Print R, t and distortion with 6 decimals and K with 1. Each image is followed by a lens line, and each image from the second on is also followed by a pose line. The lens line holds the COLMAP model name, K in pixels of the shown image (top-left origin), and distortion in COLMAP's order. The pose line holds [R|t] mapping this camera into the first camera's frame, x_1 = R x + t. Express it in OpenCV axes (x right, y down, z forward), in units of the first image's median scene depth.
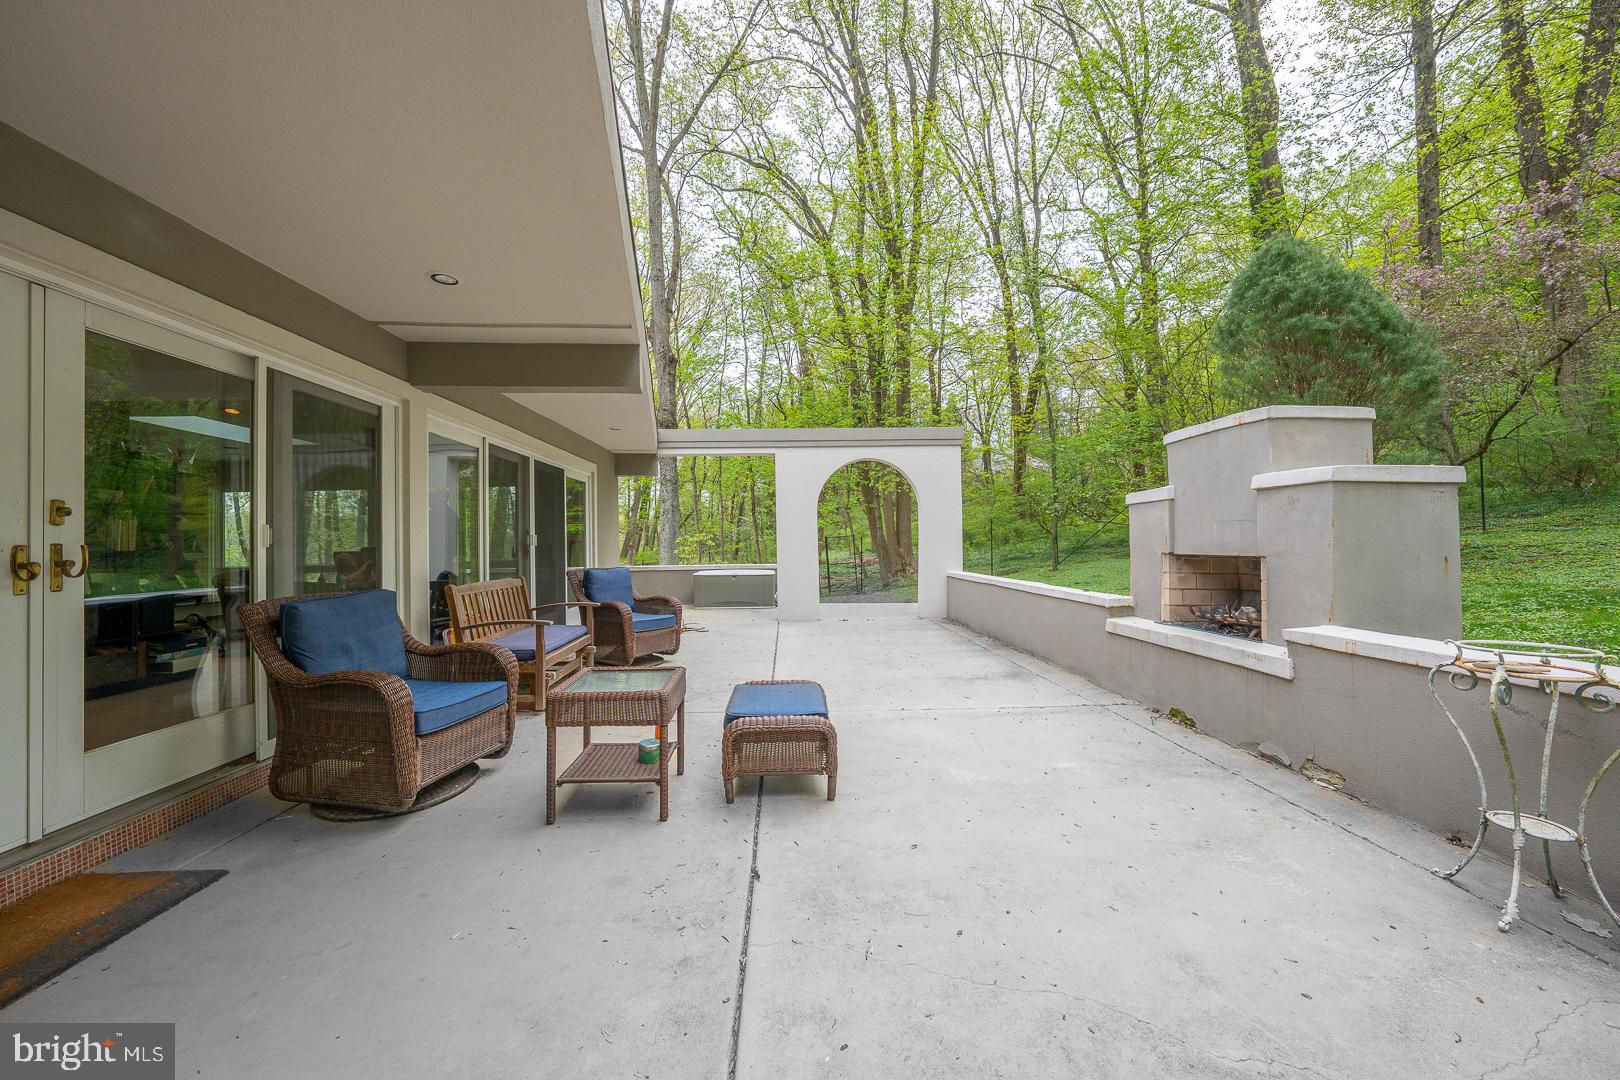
lens RADIAL K [[551.9, 0, 812.3], [0, 551.9, 537.9], [0, 0, 1]] dist [-0.021006, 0.000840]
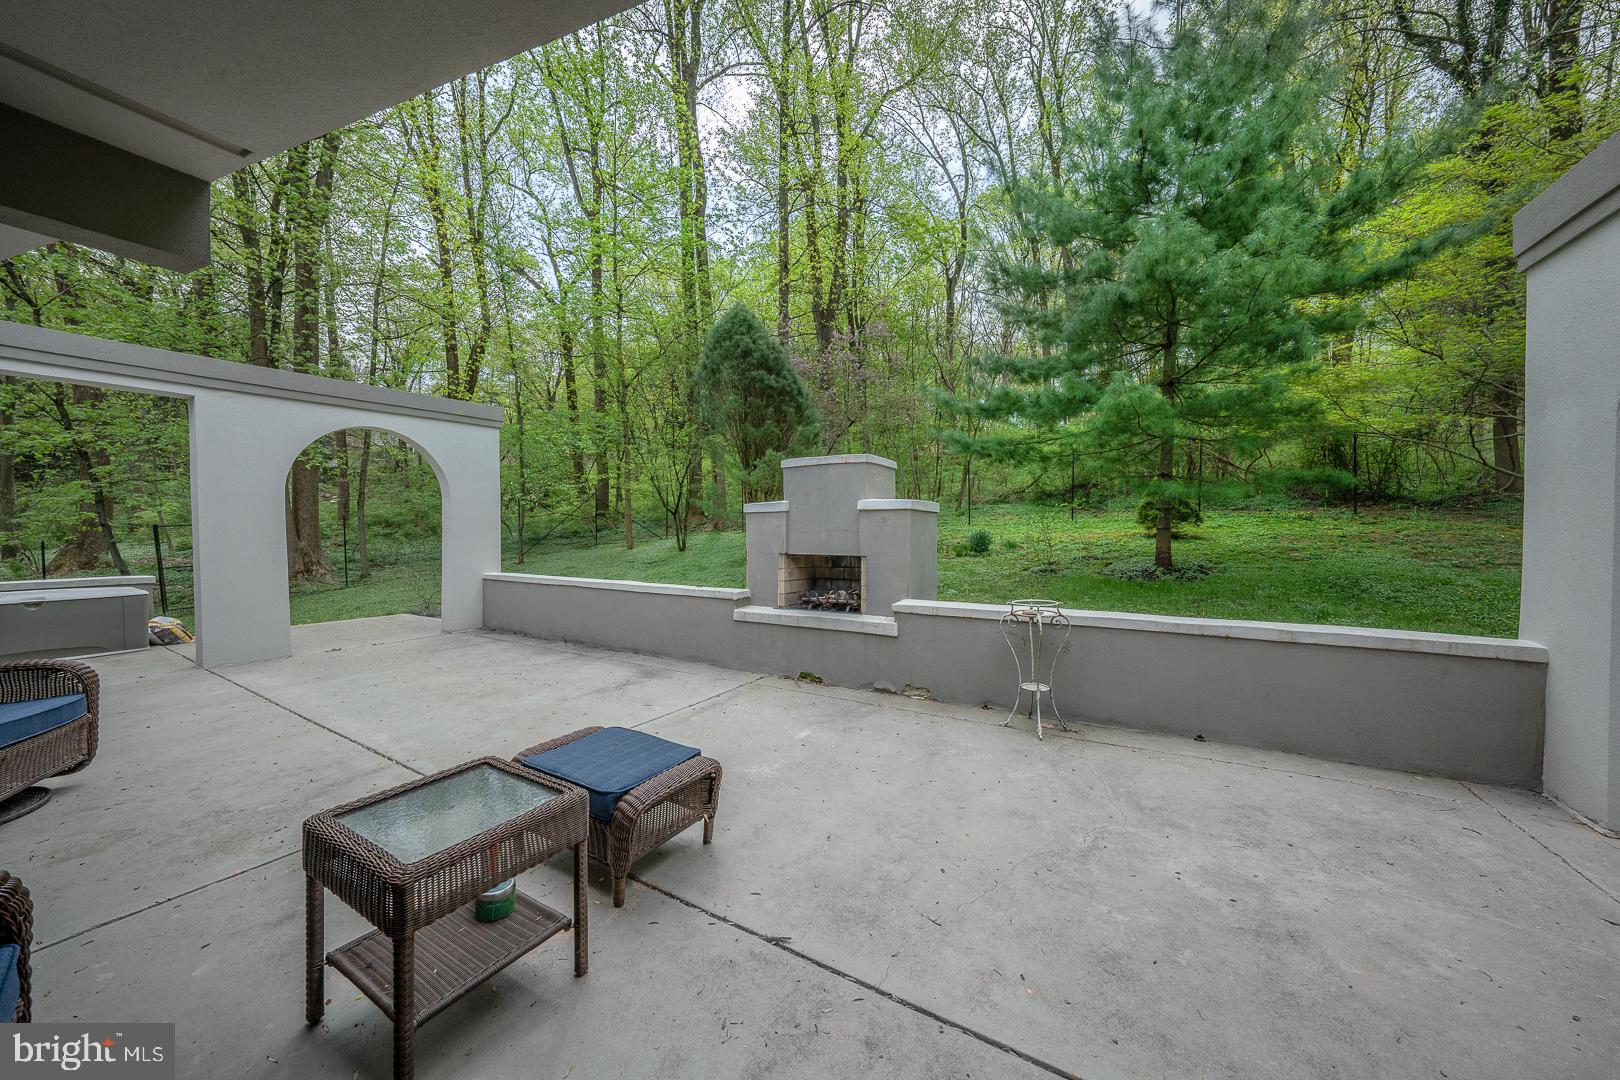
lens RADIAL K [[551.9, 0, 813.9], [0, 551.9, 531.8], [0, 0, 1]] dist [-0.021006, 0.000840]
pose [[0.561420, 0.003730, 0.827523, -0.433008], [-0.011983, 0.999922, 0.003622, -0.031613], [-0.827445, -0.011949, 0.561420, 0.242807]]
